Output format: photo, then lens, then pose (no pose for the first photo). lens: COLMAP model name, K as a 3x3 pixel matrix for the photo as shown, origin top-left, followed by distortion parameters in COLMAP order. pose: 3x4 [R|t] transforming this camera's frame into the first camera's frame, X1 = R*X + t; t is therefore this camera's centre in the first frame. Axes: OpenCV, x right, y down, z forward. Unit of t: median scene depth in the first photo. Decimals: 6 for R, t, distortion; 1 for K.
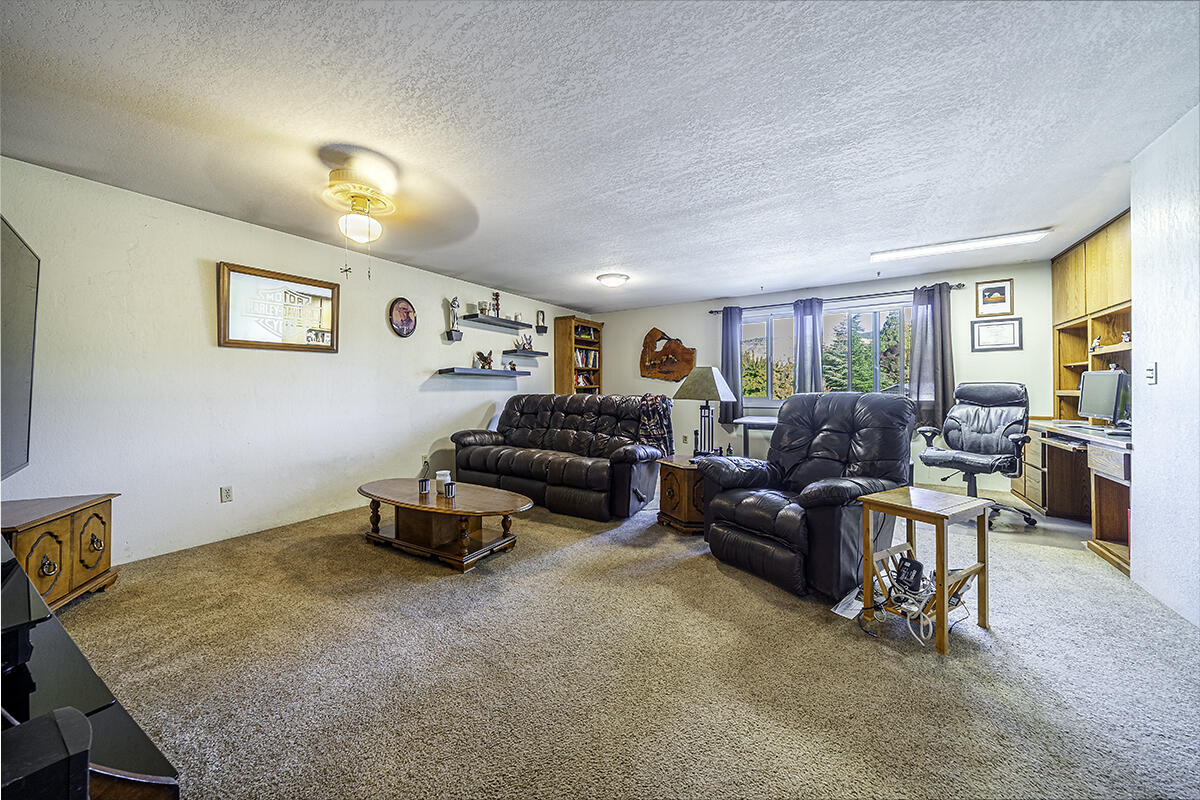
lens RADIAL K [[418.5, 0, 606.5], [0, 418.5, 391.0], [0, 0, 1]] dist [0.000726, -0.000120]
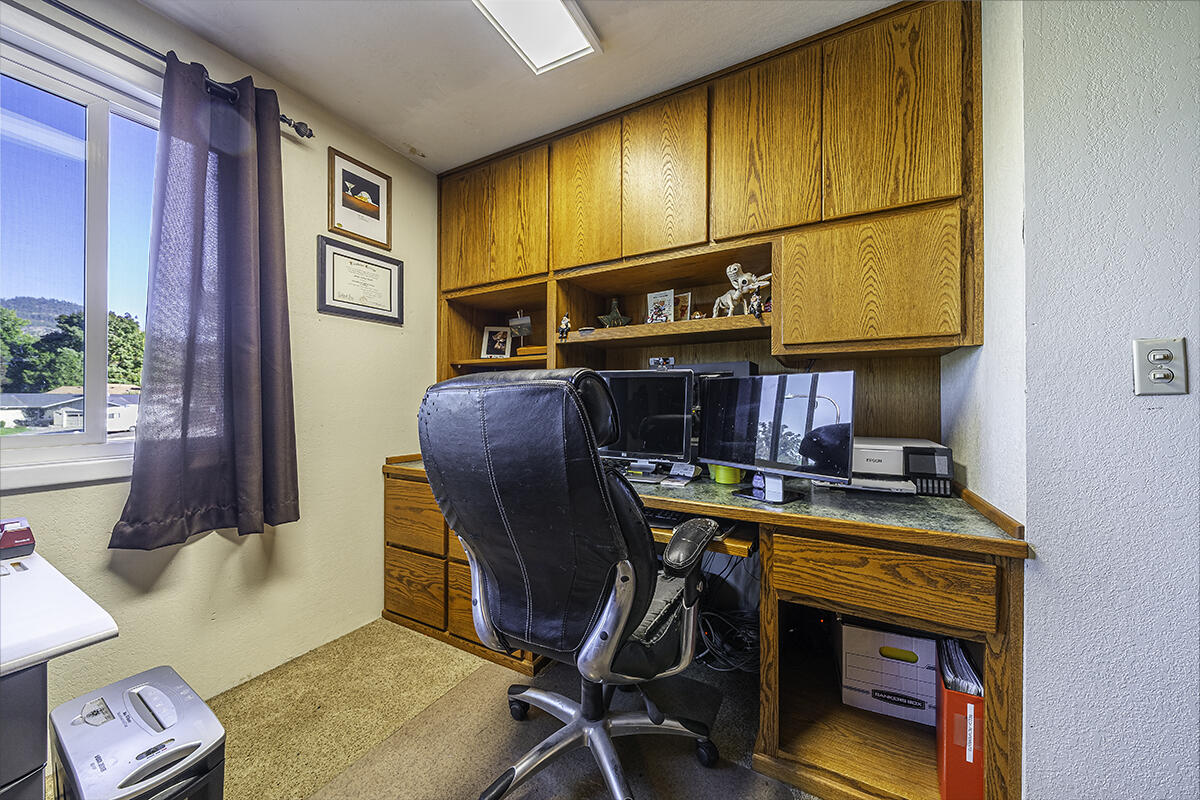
lens RADIAL K [[418.5, 0, 602.9], [0, 418.5, 402.4], [0, 0, 1]] dist [0.000726, -0.000120]
pose [[-0.042050, 0.009158, 0.999074, 0.466279], [-0.006835, 0.999932, -0.009454, -0.001365], [-0.999092, -0.007226, -0.041984, 0.761762]]
